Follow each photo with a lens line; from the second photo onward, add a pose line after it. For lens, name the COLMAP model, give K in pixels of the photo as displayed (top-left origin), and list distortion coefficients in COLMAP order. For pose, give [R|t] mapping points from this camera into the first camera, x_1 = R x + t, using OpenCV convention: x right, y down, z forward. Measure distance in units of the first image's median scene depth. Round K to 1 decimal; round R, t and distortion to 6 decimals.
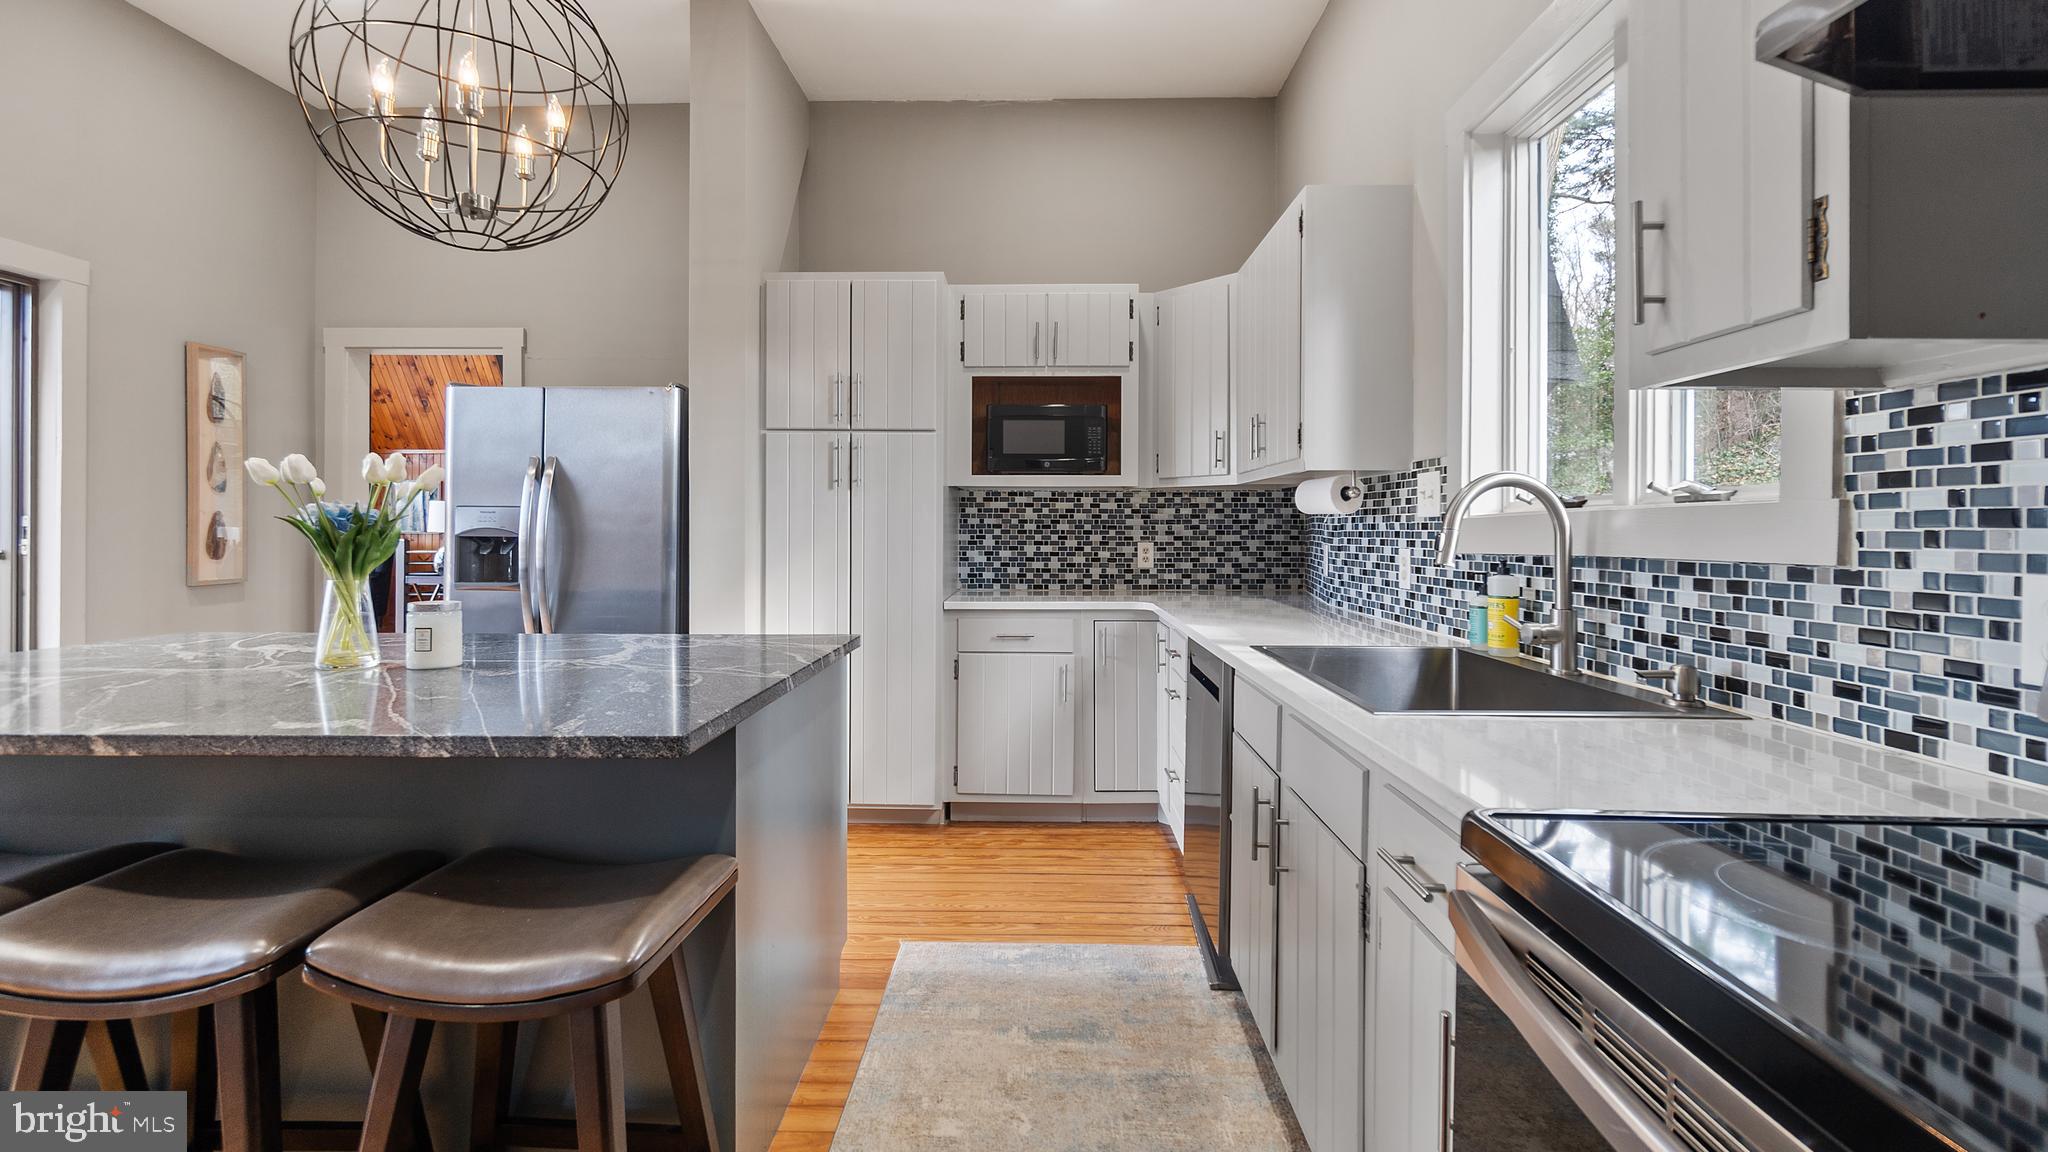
lens RADIAL K [[888.6, 0, 1033.9], [0, 888.6, 523.9], [0, 0, 1]] dist [-0.005271, 0.000831]
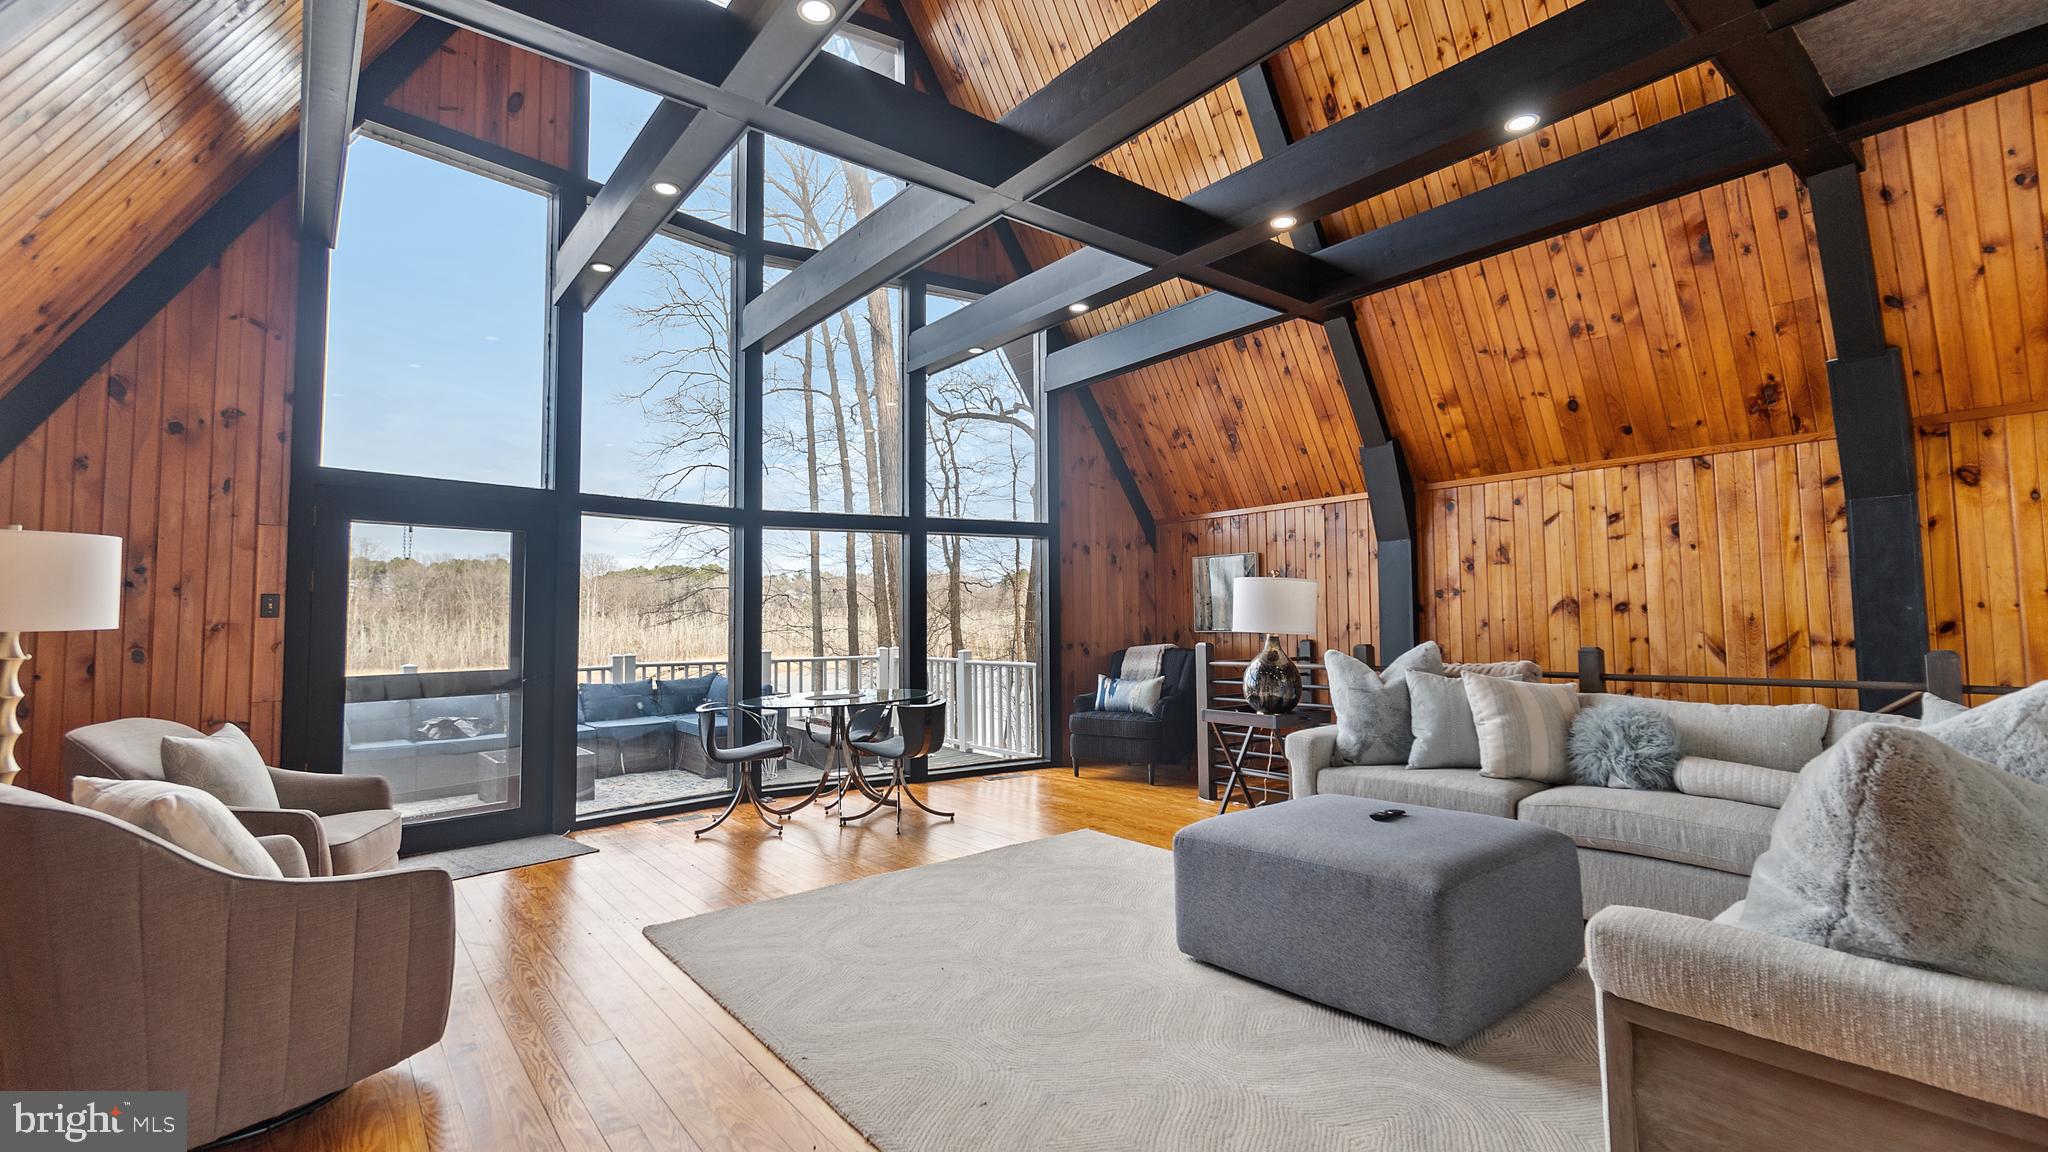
lens RADIAL K [[888.6, 0, 1019.2], [0, 888.6, 571.8], [0, 0, 1]] dist [-0.005271, 0.000831]
pose [[0.644115, -0.054899, -0.762956, -1.158381], [0.017987, 0.998232, -0.056644, 0.001591], [0.764717, 0.022762, 0.643964, 1.821549]]
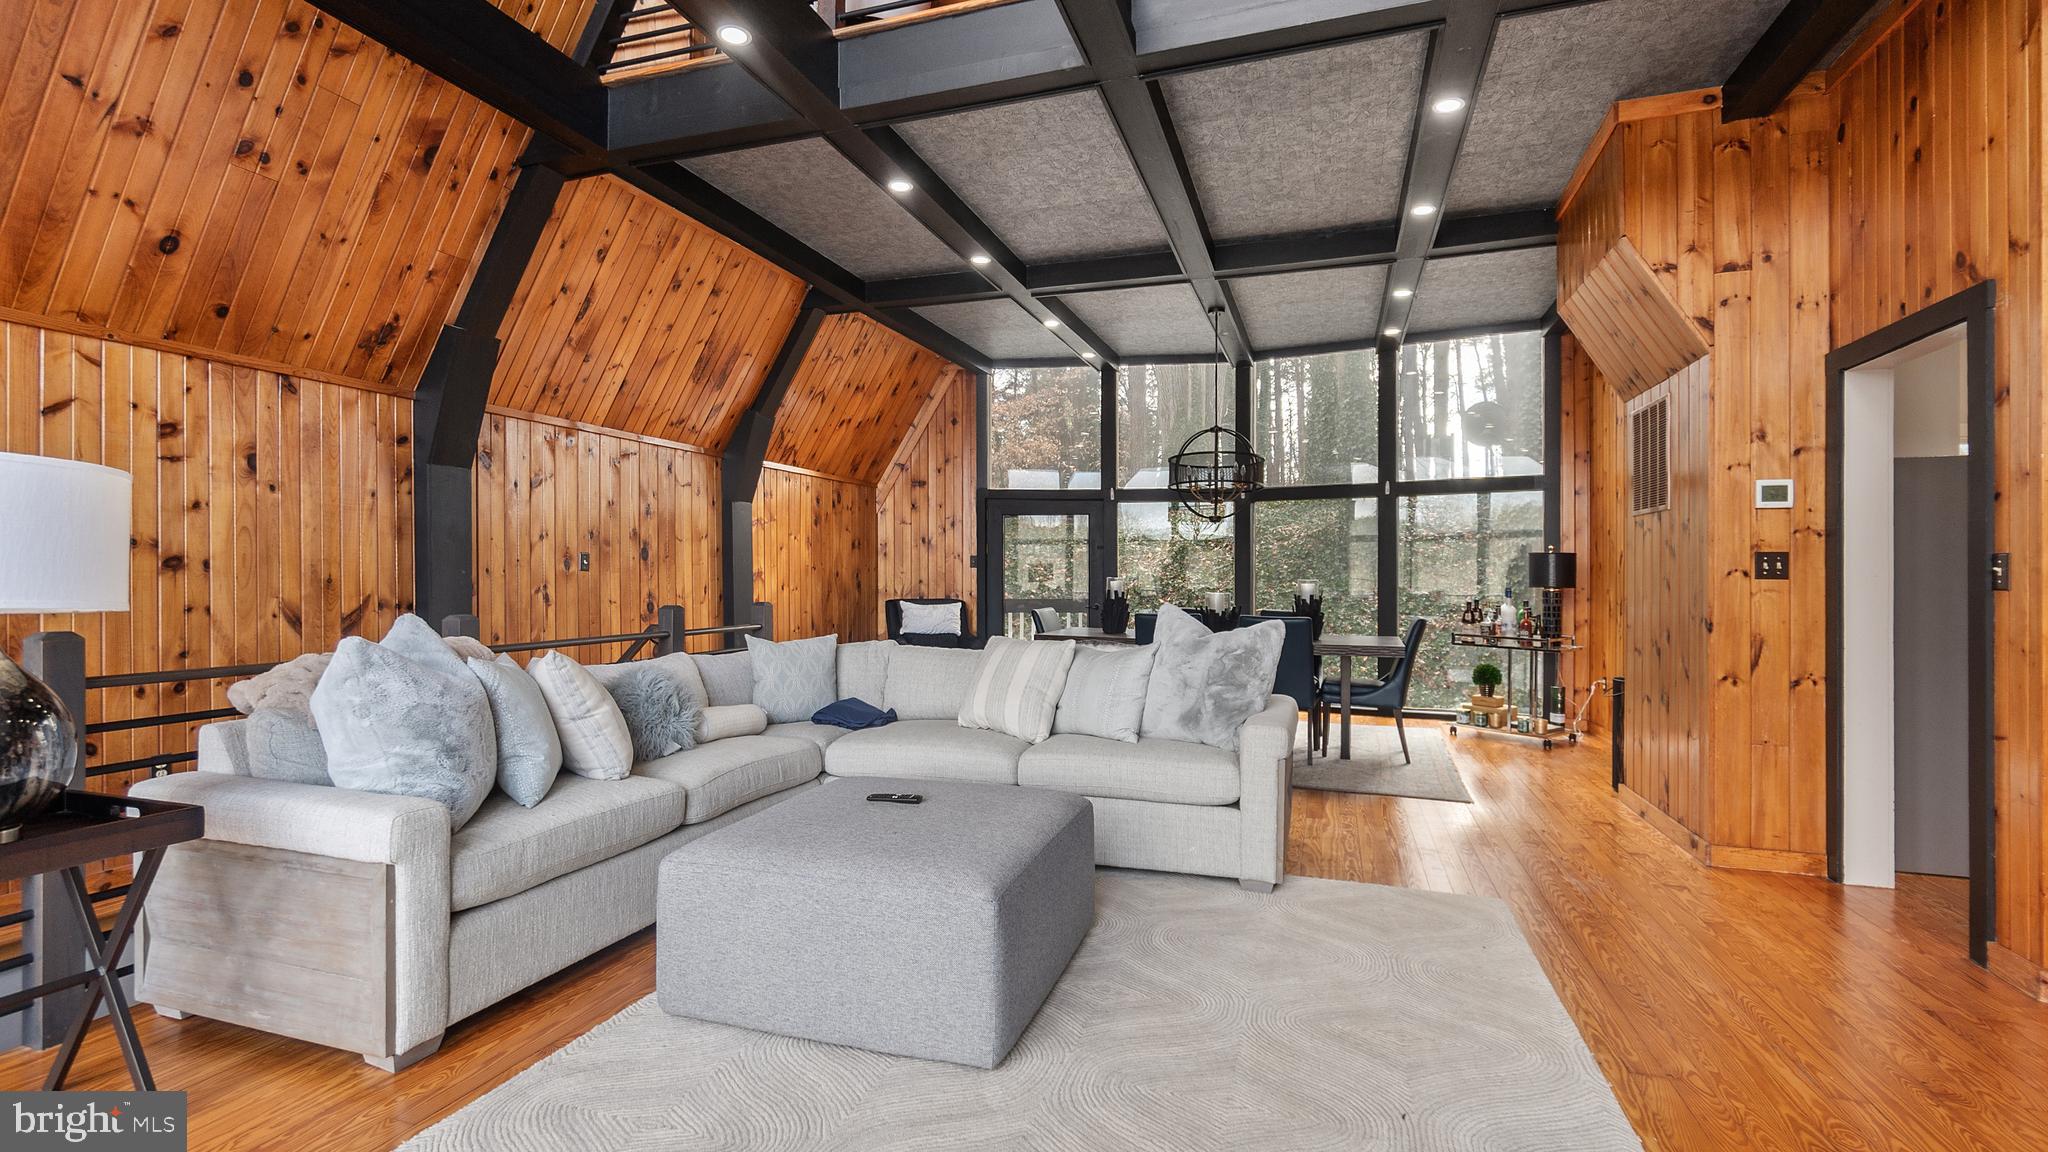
lens RADIAL K [[888.6, 0, 1021.0], [0, 888.6, 577.1], [0, 0, 1]] dist [-0.005271, 0.000831]
pose [[0.310313, -0.002190, 0.950632, -2.758779], [-0.005886, 0.999974, 0.004225, 0.001445], [-0.950616, -0.006907, 0.310292, 2.525189]]
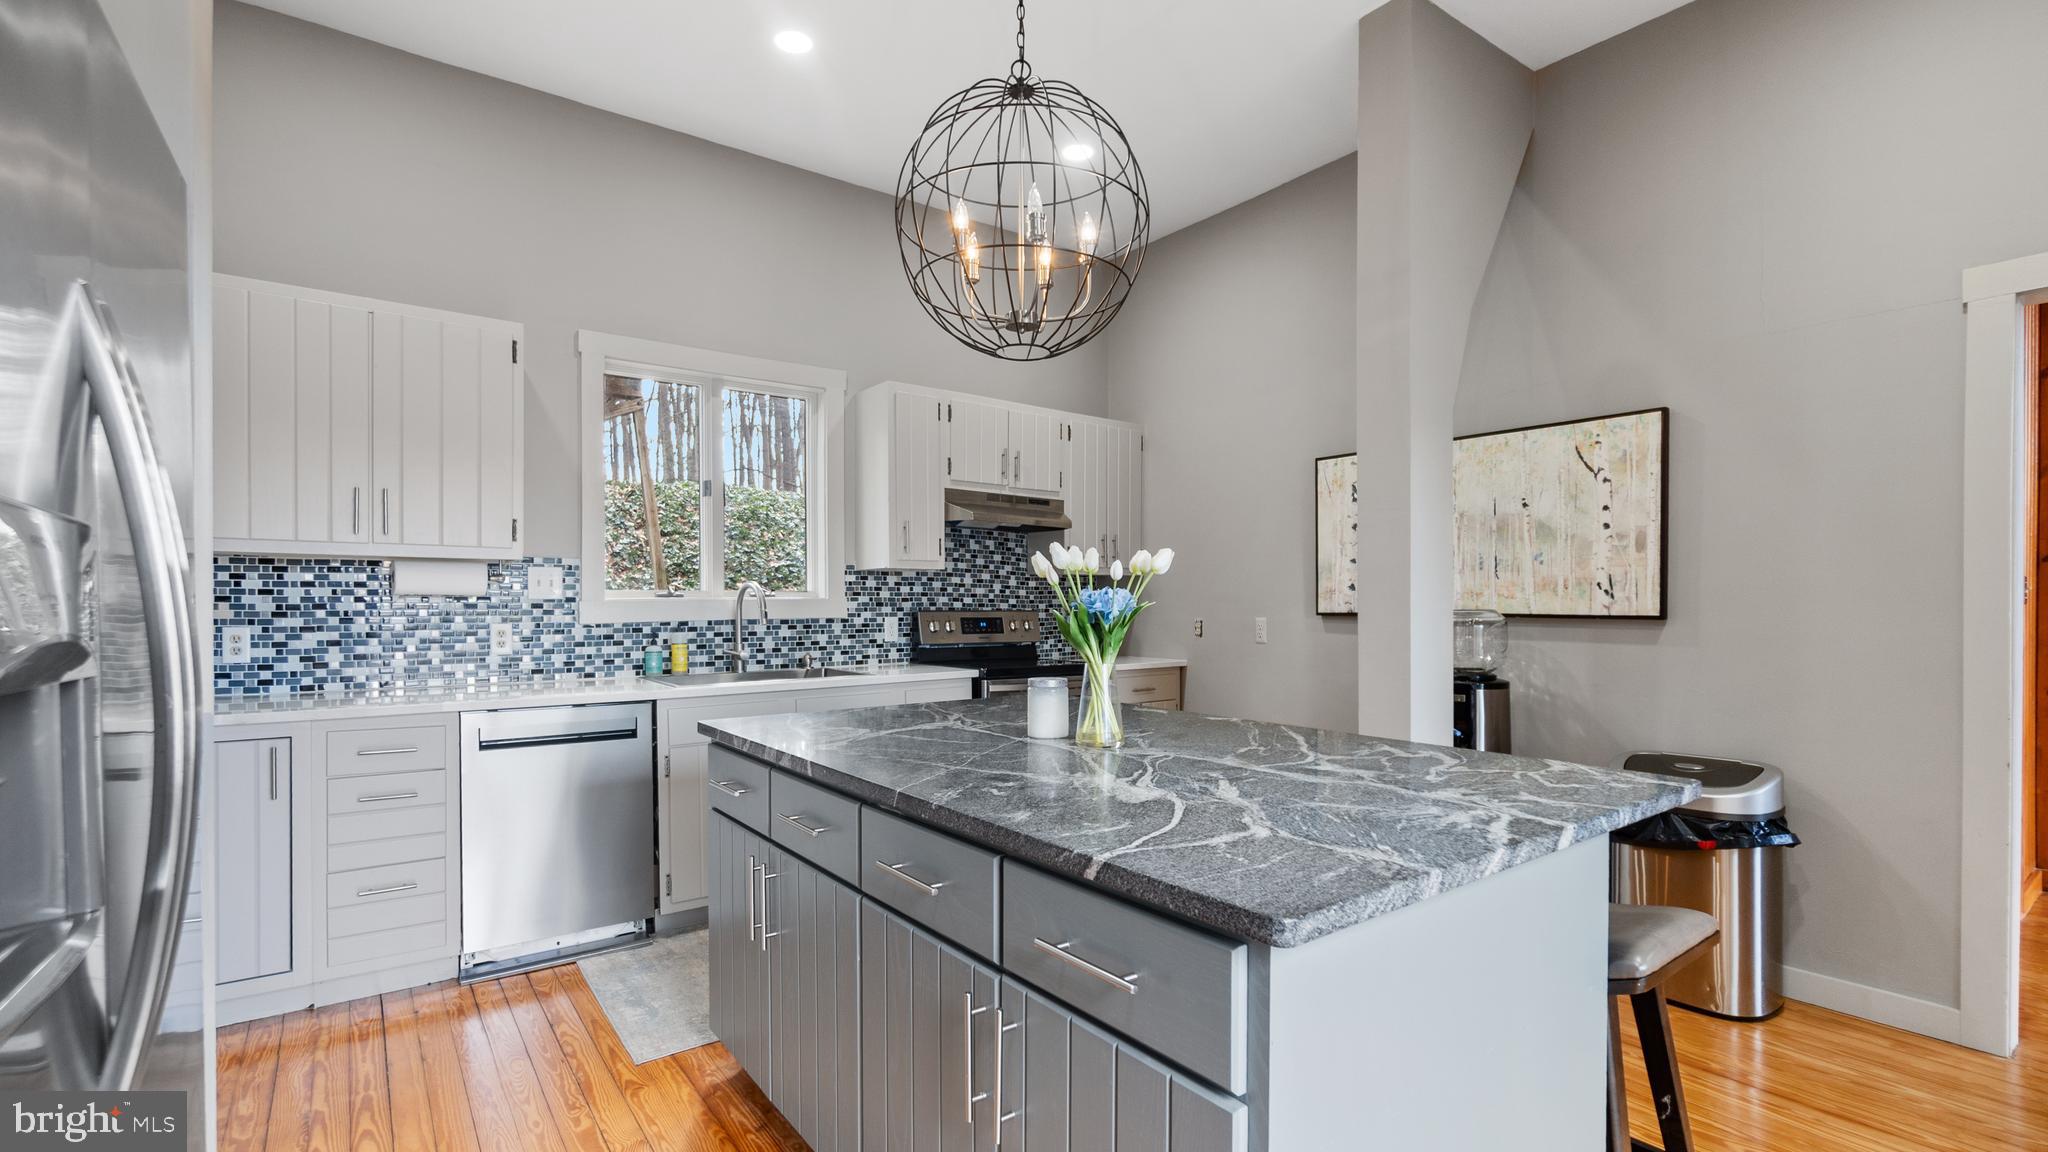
lens RADIAL K [[888.6, 0, 1023.2], [0, 888.6, 607.3], [0, 0, 1]] dist [-0.005271, 0.000831]
pose [[-0.609900, -0.007716, 0.792440, -1.094239], [-0.006898, 0.999966, 0.004428, -0.006491], [-0.792448, -0.002766, -0.609933, 1.225468]]
